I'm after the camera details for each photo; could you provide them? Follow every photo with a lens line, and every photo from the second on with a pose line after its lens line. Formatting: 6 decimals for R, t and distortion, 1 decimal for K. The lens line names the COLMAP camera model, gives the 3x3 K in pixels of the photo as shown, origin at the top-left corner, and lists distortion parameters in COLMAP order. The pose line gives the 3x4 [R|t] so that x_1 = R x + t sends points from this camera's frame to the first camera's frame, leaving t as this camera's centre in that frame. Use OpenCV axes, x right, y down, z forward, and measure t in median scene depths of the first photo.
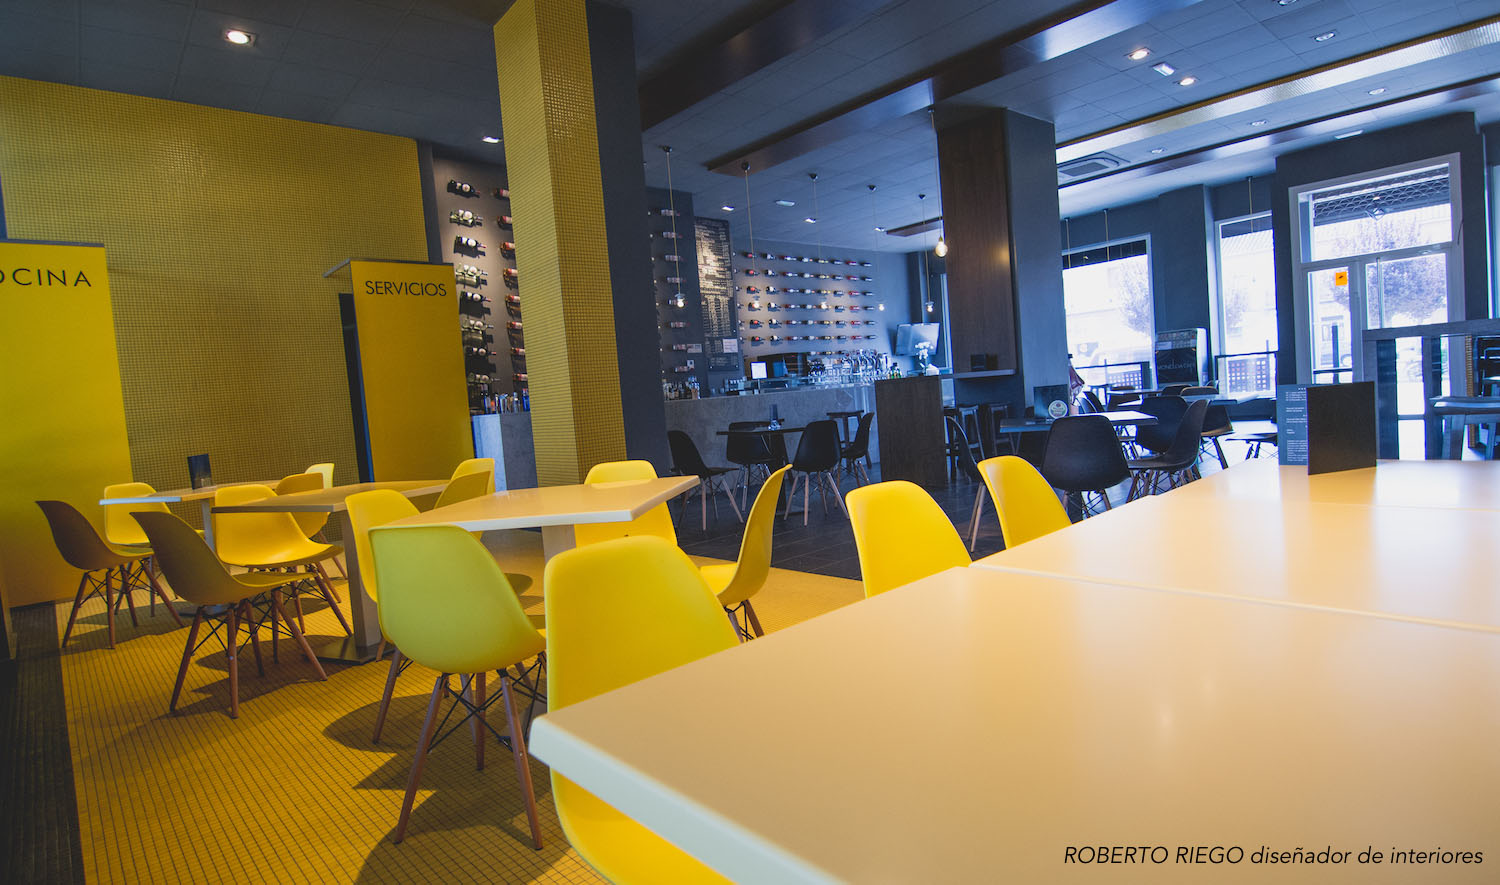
lens RADIAL K [[771.7, 0, 765.2], [0, 771.7, 436.3], [0, 0, 1]] dist [-0.006931, -0.001691]
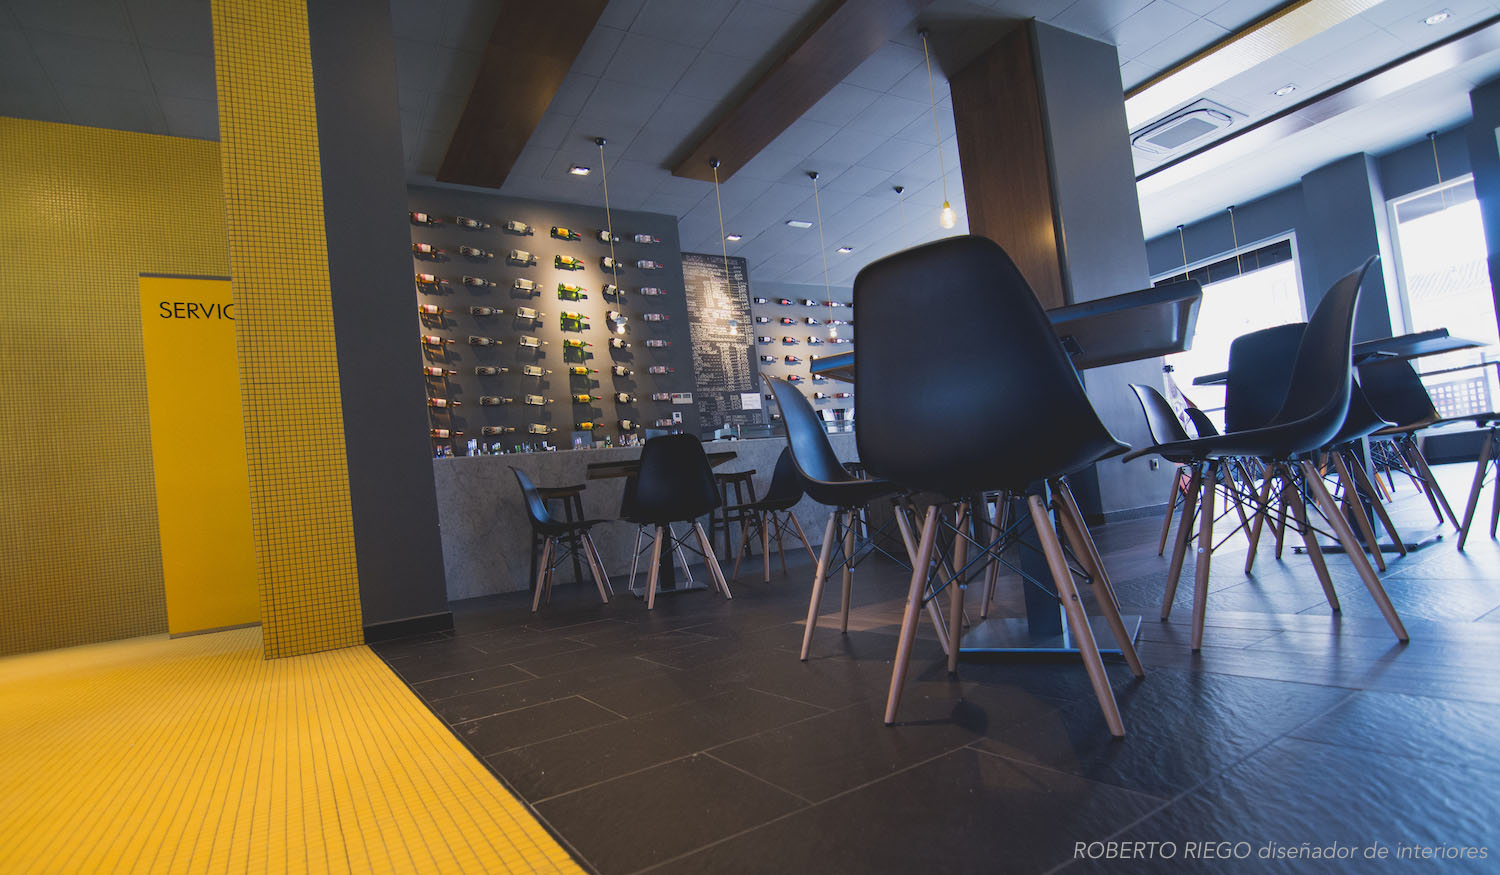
lens RADIAL K [[771.7, 0, 754.7], [0, 771.7, 471.9], [0, 0, 1]] dist [-0.006931, -0.001691]
pose [[0.982000, -0.043097, -0.183897, 0.112046], [0.028828, 0.996412, -0.079573, 0.026911], [0.186666, 0.072840, 0.979719, 0.182422]]
